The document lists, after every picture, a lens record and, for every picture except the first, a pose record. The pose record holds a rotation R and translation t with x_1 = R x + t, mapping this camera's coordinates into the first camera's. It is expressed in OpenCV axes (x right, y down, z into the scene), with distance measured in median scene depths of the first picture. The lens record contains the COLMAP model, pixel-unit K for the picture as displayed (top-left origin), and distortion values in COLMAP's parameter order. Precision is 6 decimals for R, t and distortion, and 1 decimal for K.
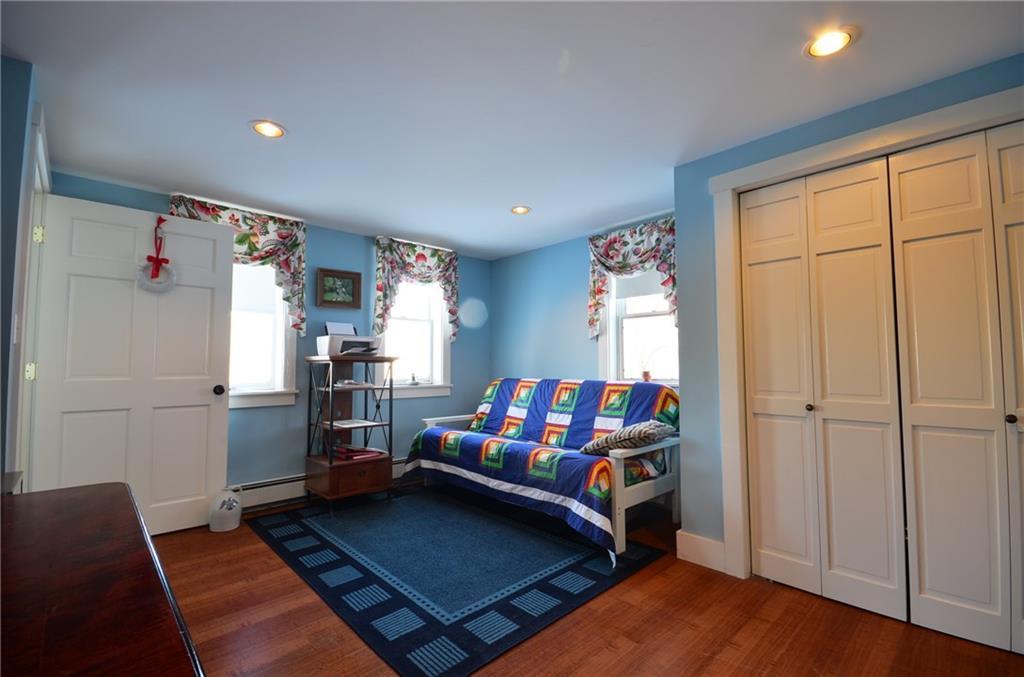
lens RADIAL K [[452.3, 0, 521.1], [0, 452.3, 334.5], [0, 0, 1]] dist [-0.002156, -0.001525]
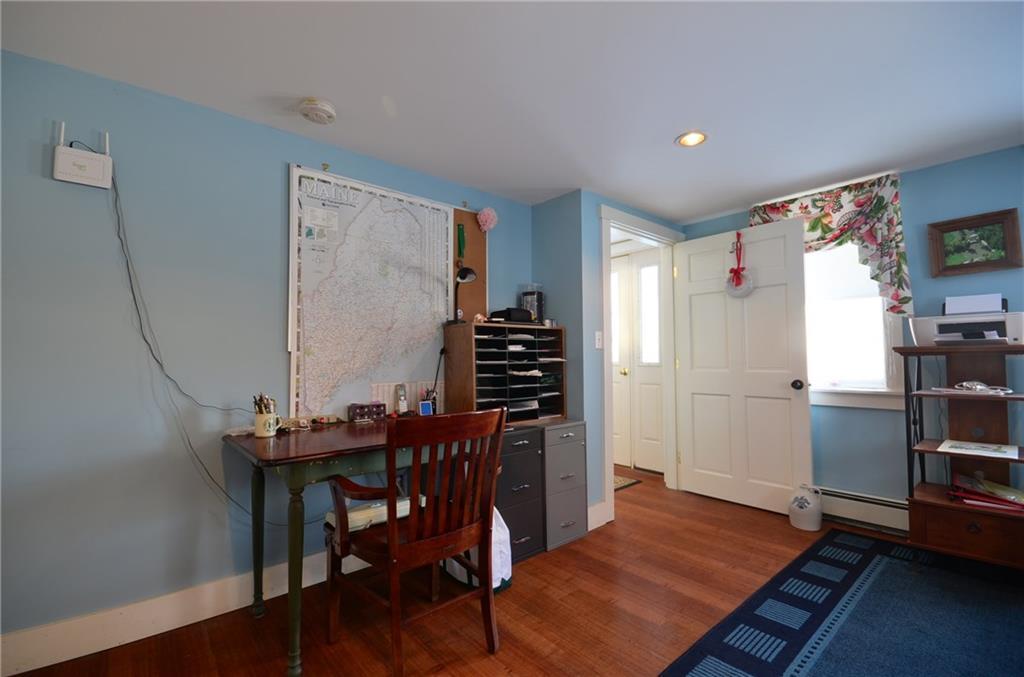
lens RADIAL K [[452.3, 0, 513.3], [0, 452.3, 337.7], [0, 0, 1]] dist [-0.002156, -0.001525]
pose [[-0.068176, -0.049132, -0.996463, 0.348824], [0.070285, 0.996069, -0.053921, 0.028509], [0.995194, -0.073713, -0.064455, 0.429579]]
